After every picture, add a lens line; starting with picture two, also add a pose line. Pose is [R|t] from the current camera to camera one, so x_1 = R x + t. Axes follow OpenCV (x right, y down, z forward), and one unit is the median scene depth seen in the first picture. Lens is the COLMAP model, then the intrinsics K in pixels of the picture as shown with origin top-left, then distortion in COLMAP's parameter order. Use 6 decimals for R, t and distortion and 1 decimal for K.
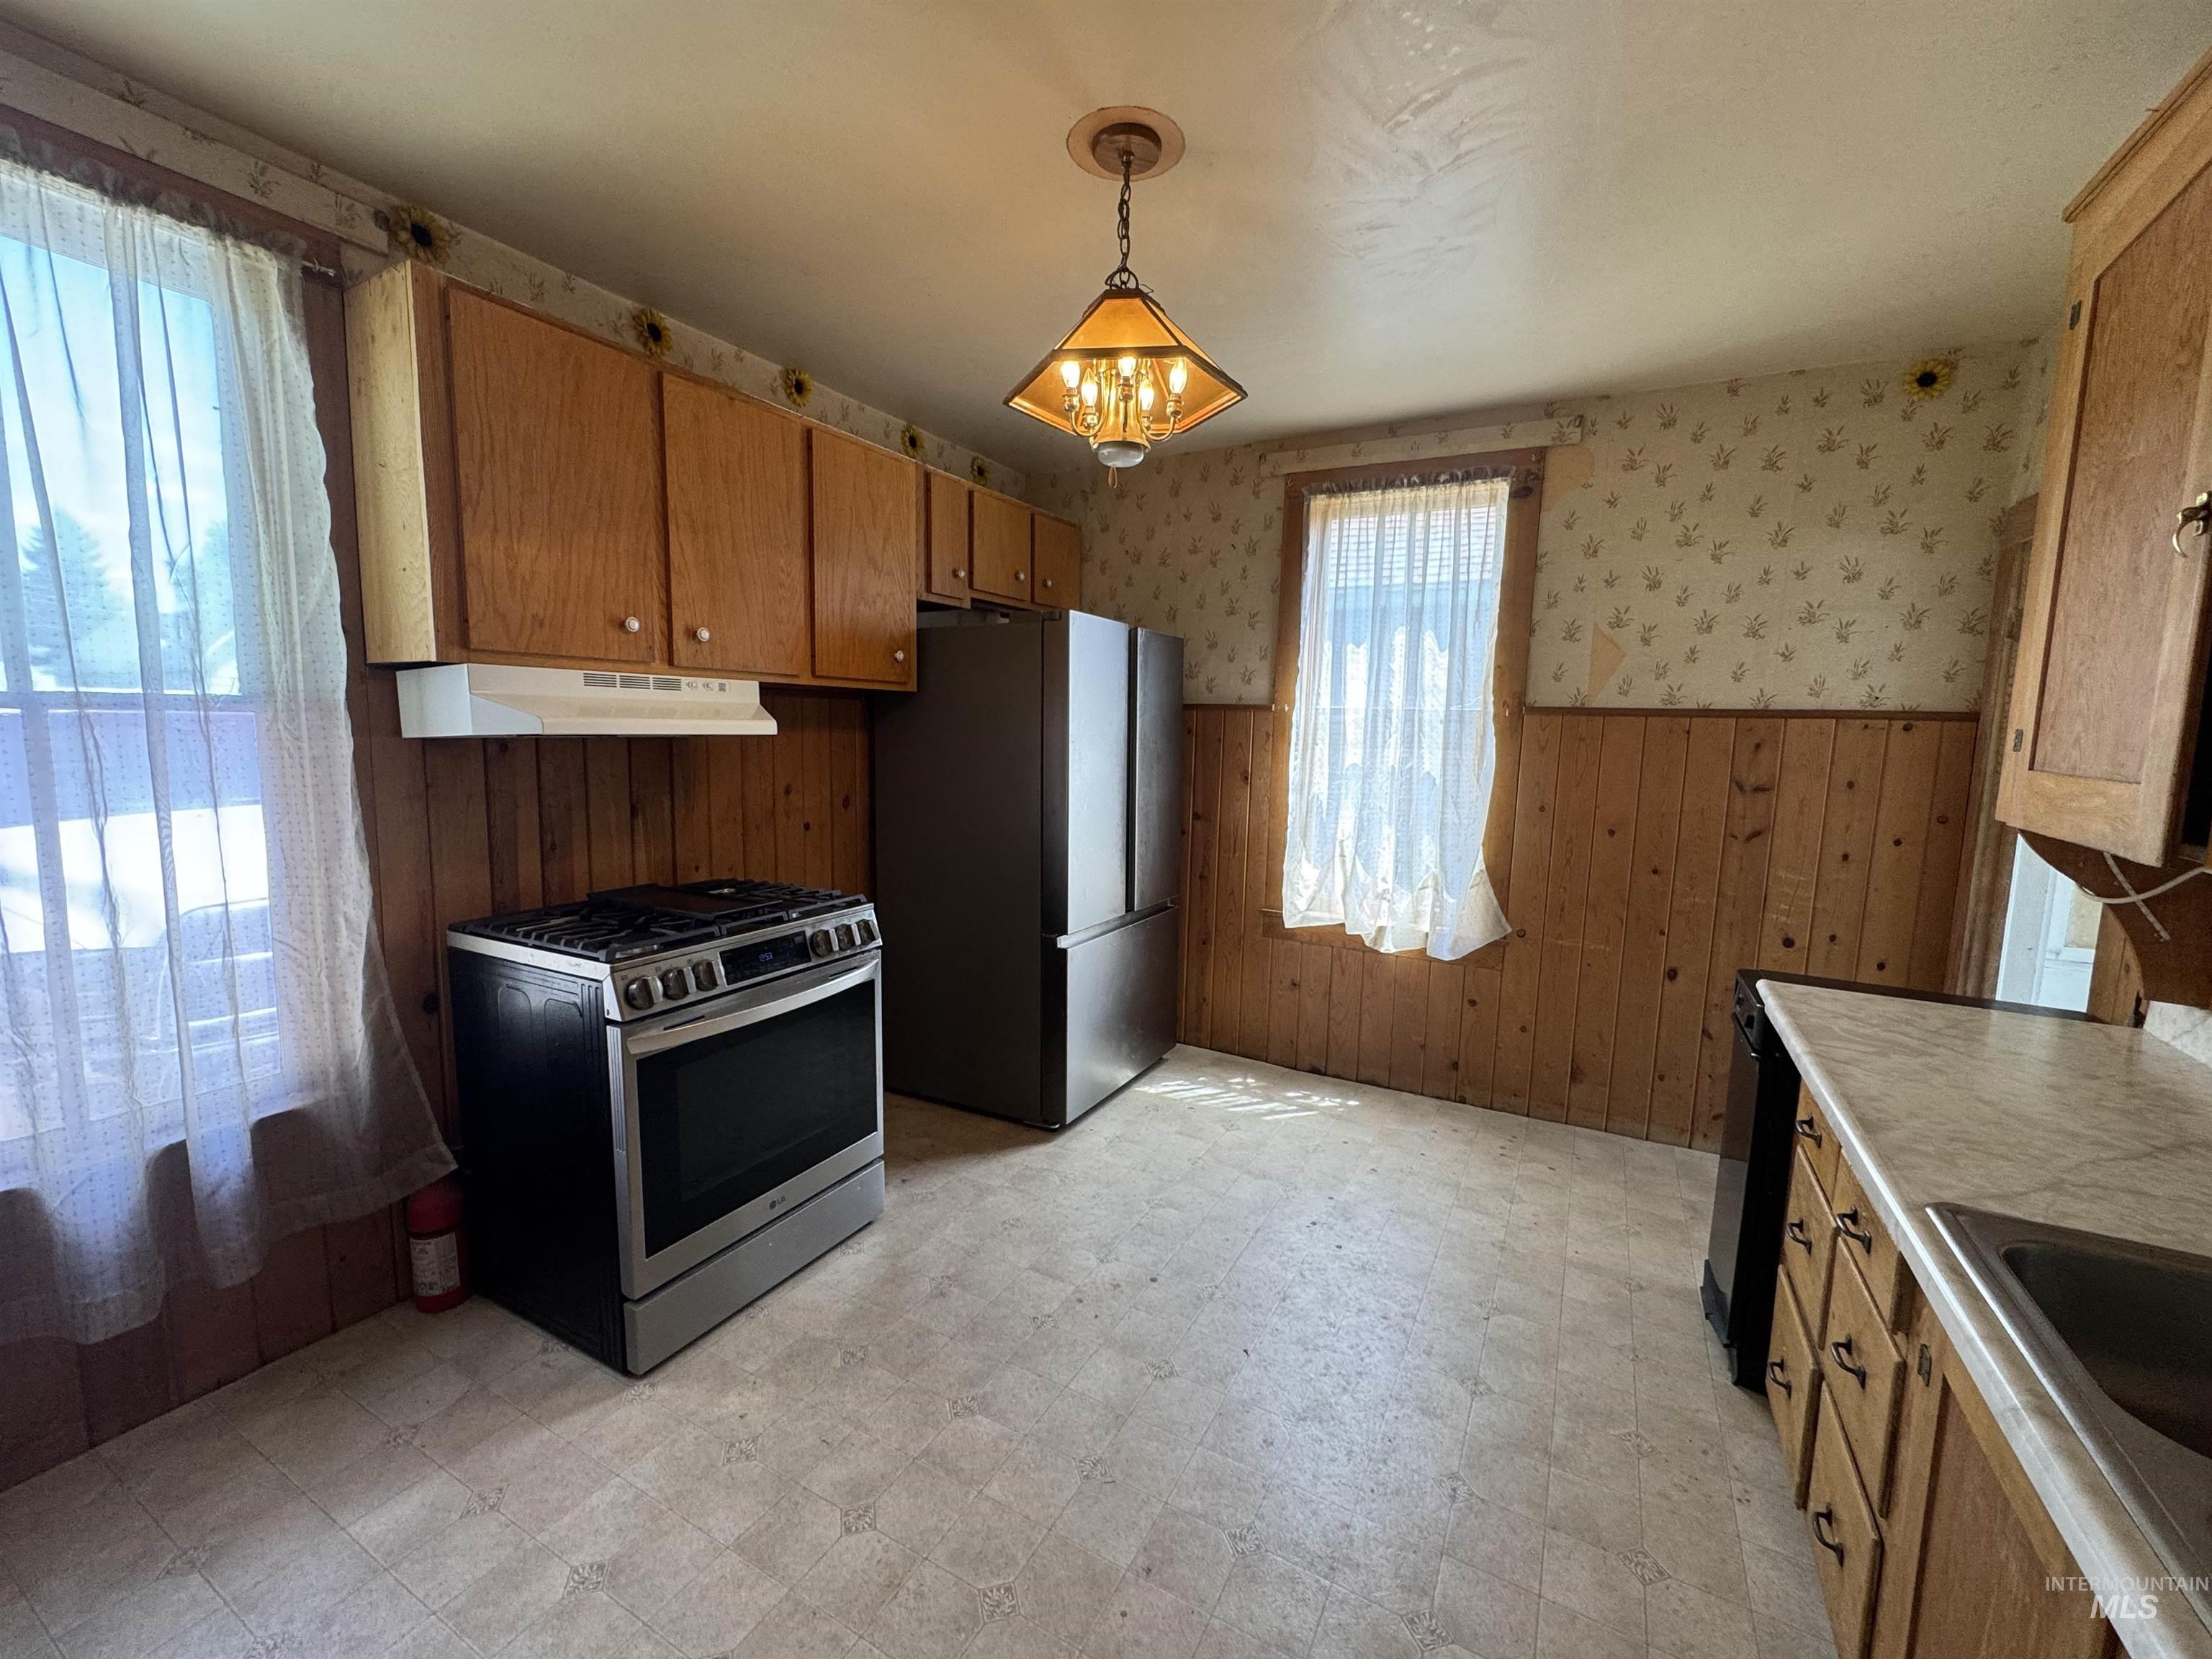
lens RADIAL K [[878.7, 0, 1111.6], [0, 878.7, 821.3], [0, 0, 1]] dist [-0.002062, 0.000329]
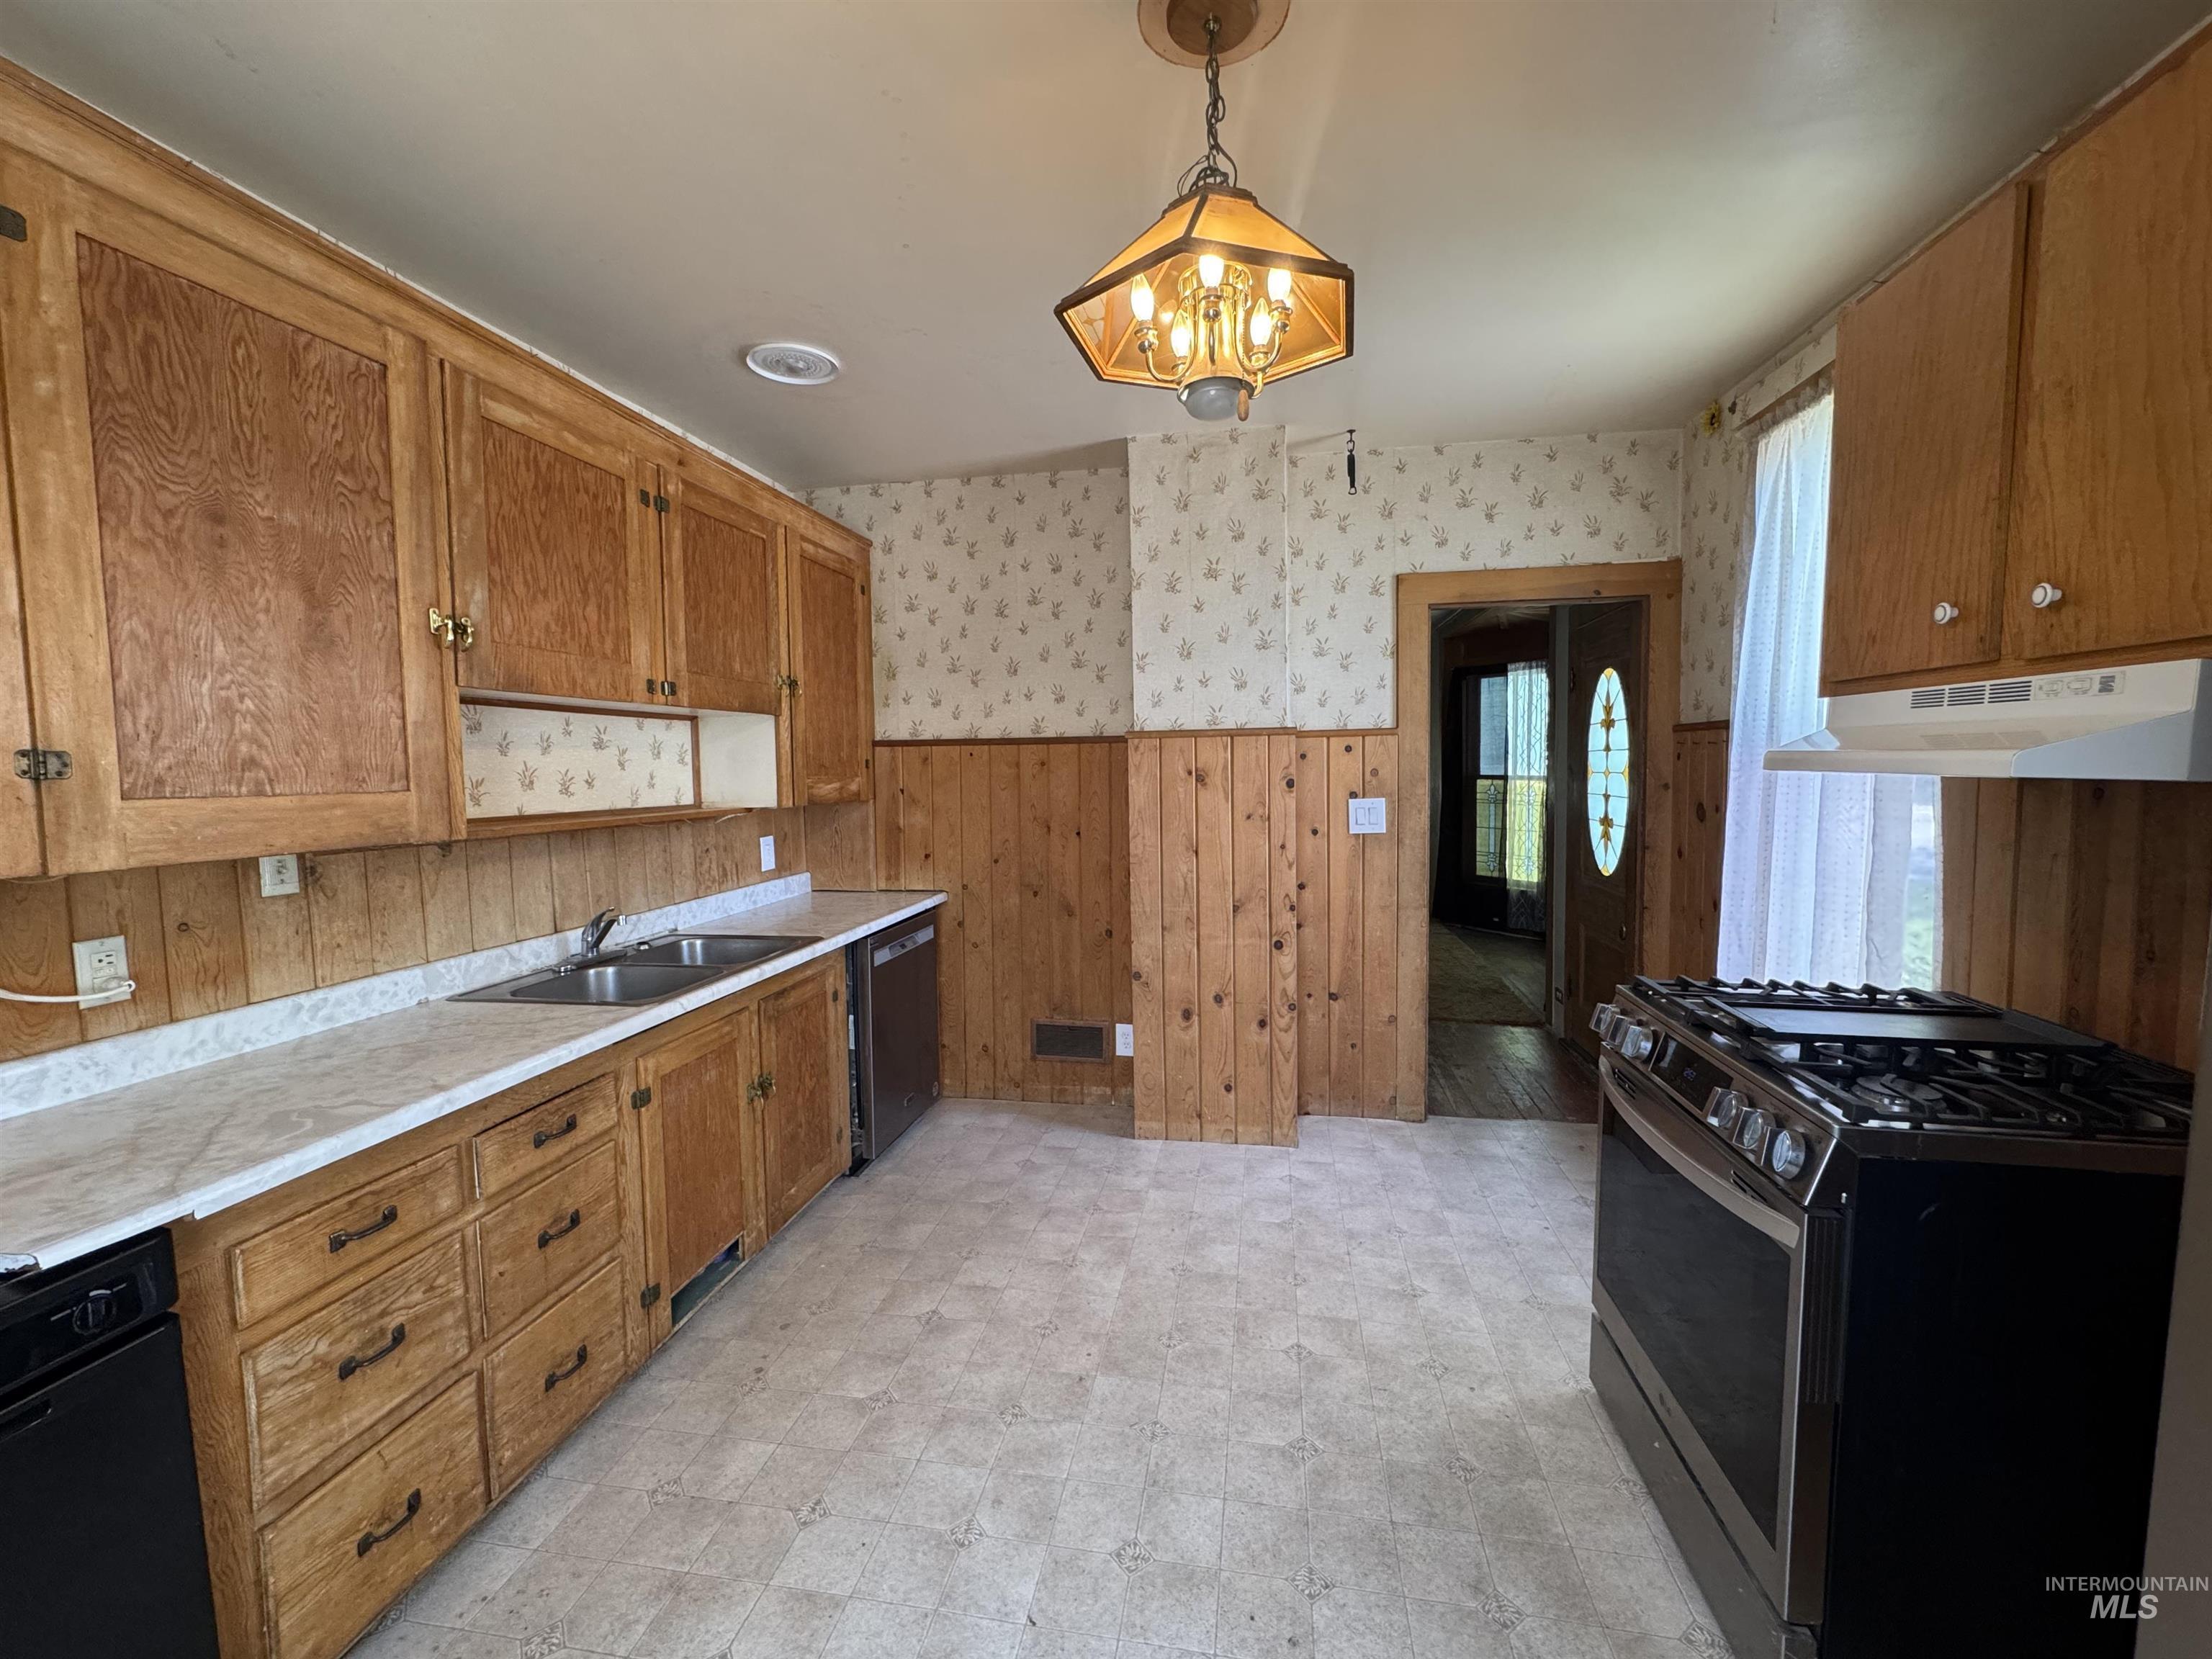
lens RADIAL K [[878.7, 0, 1081.6], [0, 878.7, 824.8], [0, 0, 1]] dist [-0.002062, 0.000329]
pose [[-0.955617, 0.013857, -0.294285, 0.316459], [-0.039789, 0.983671, 0.175522, -0.164719], [0.291911, 0.179442, -0.939462, 1.566257]]
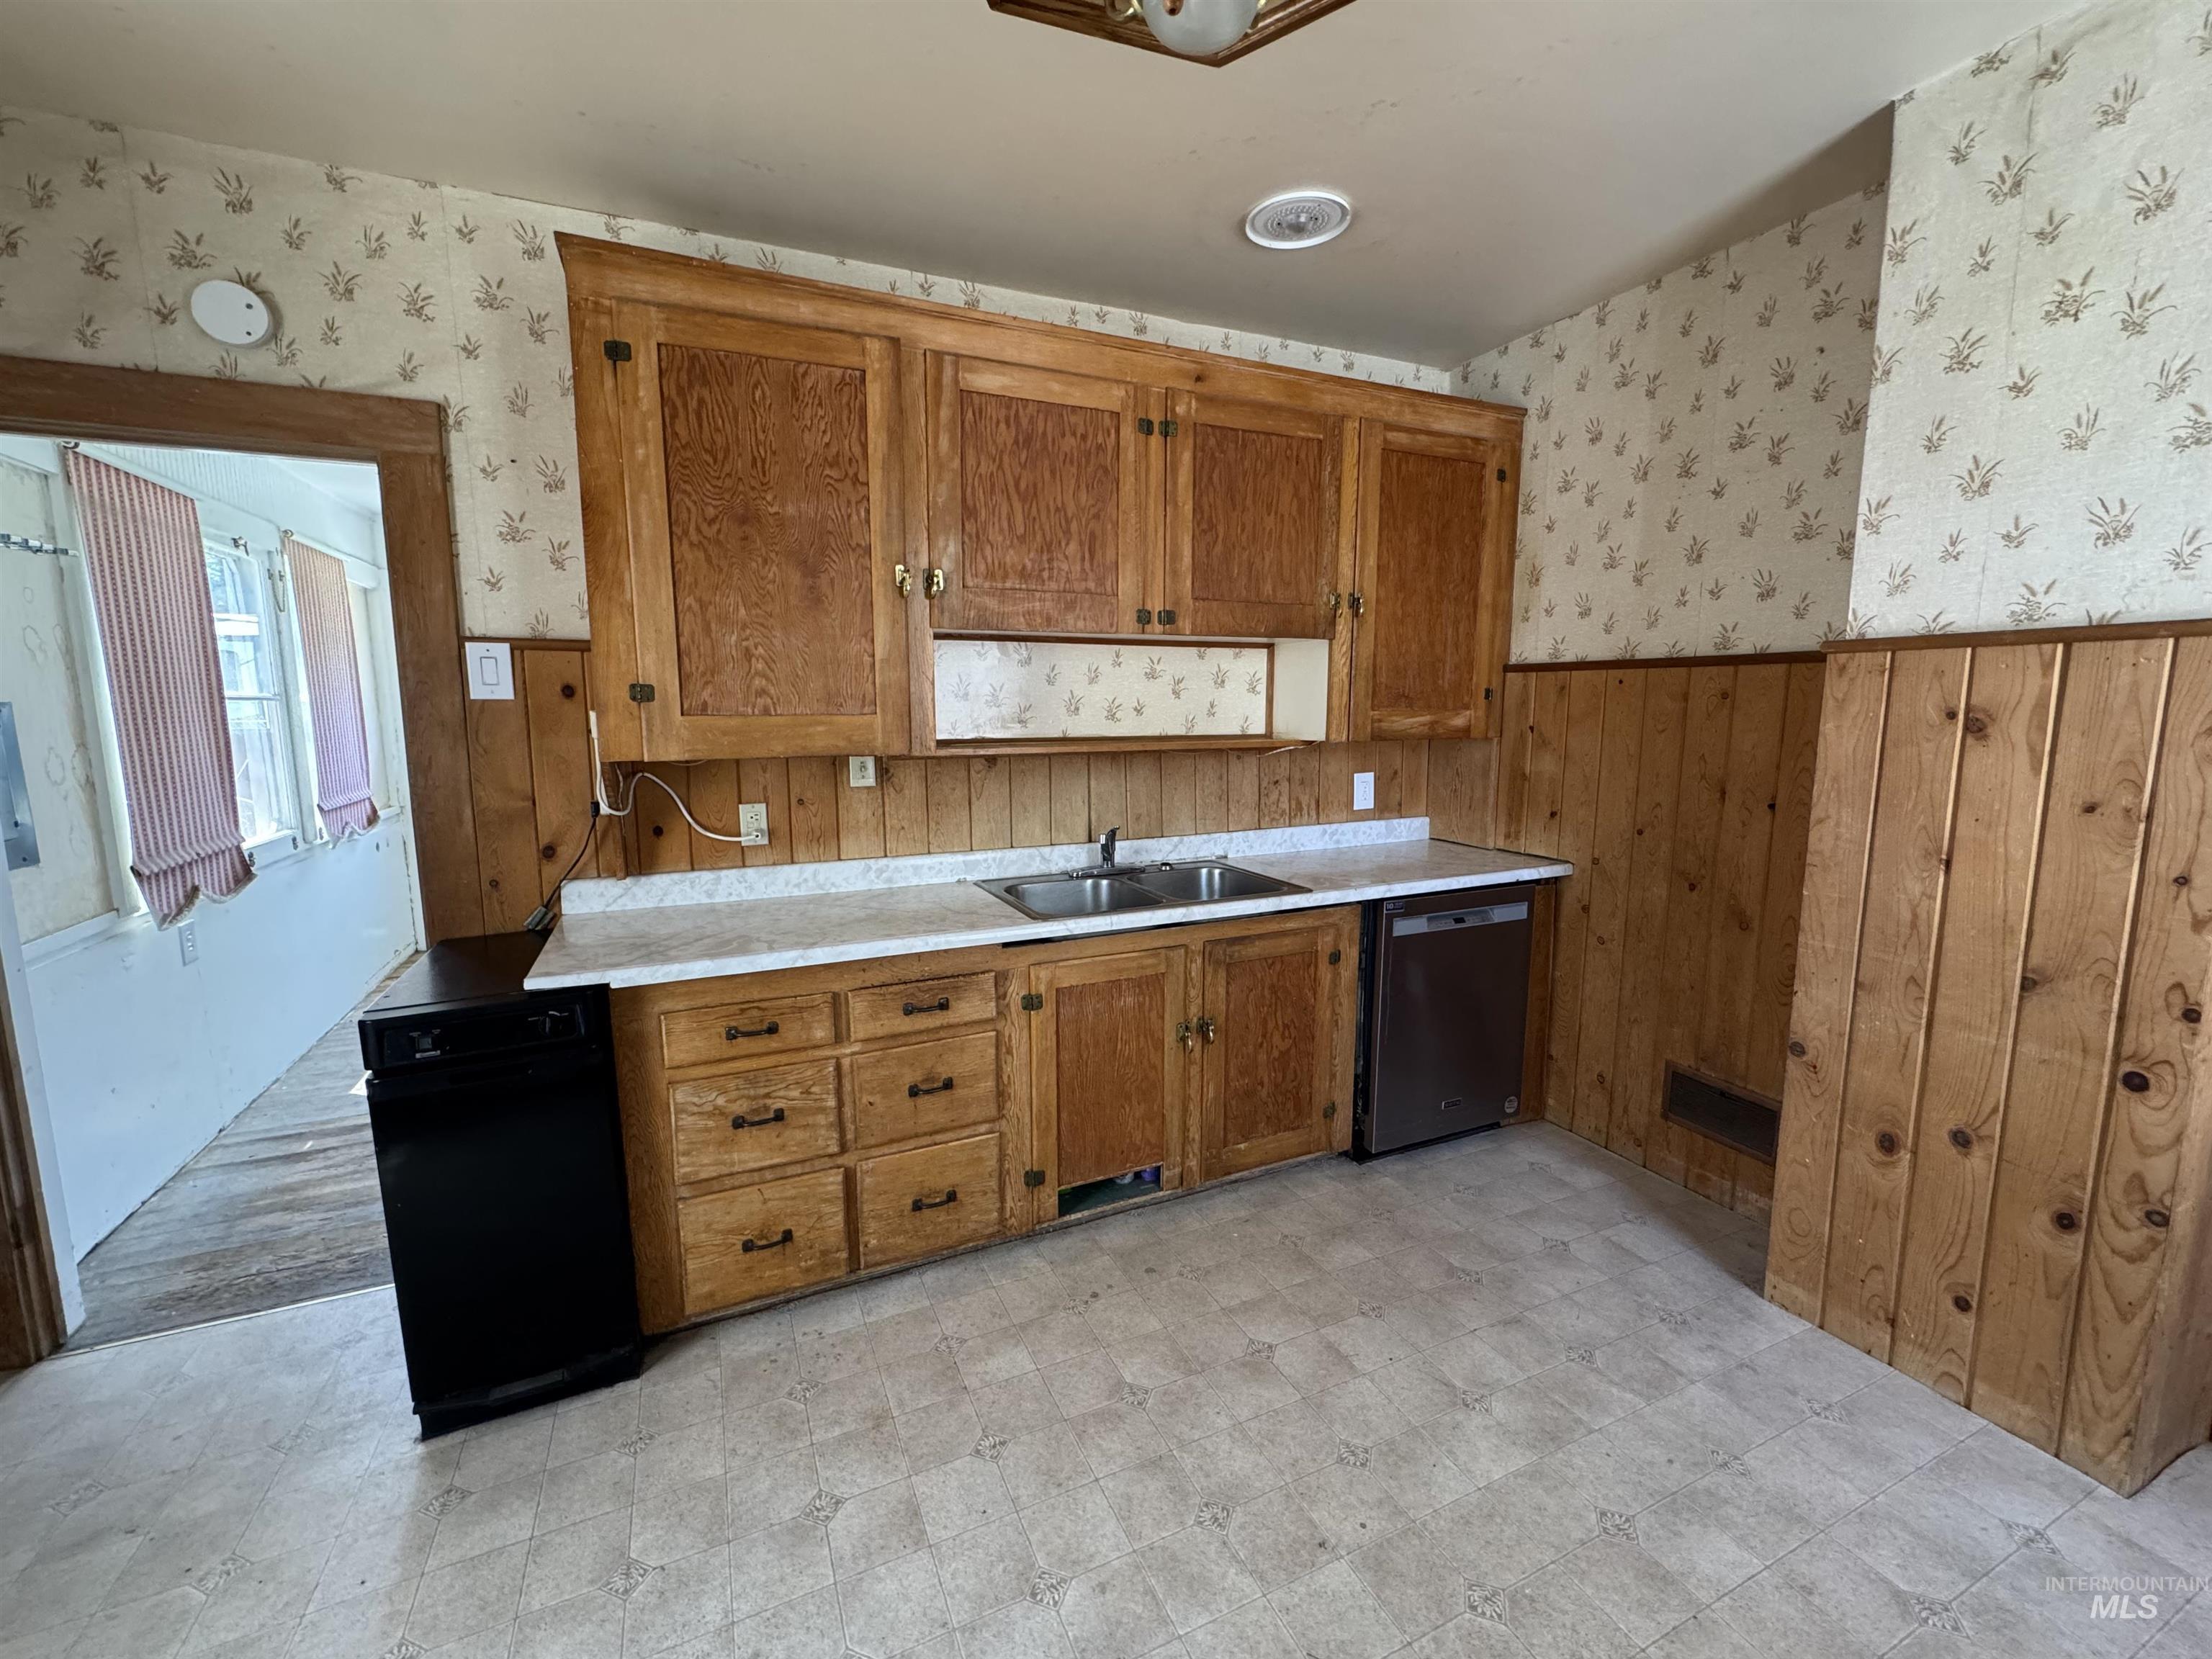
lens RADIAL K [[878.7, 0, 1101.8], [0, 878.7, 821.9], [0, 0, 1]] dist [-0.002062, 0.000329]
pose [[-0.807242, -0.097142, 0.582172, -0.187765], [0.058613, 0.968293, 0.242843, -0.139707], [-0.587304, 0.230156, -0.775953, 1.275914]]
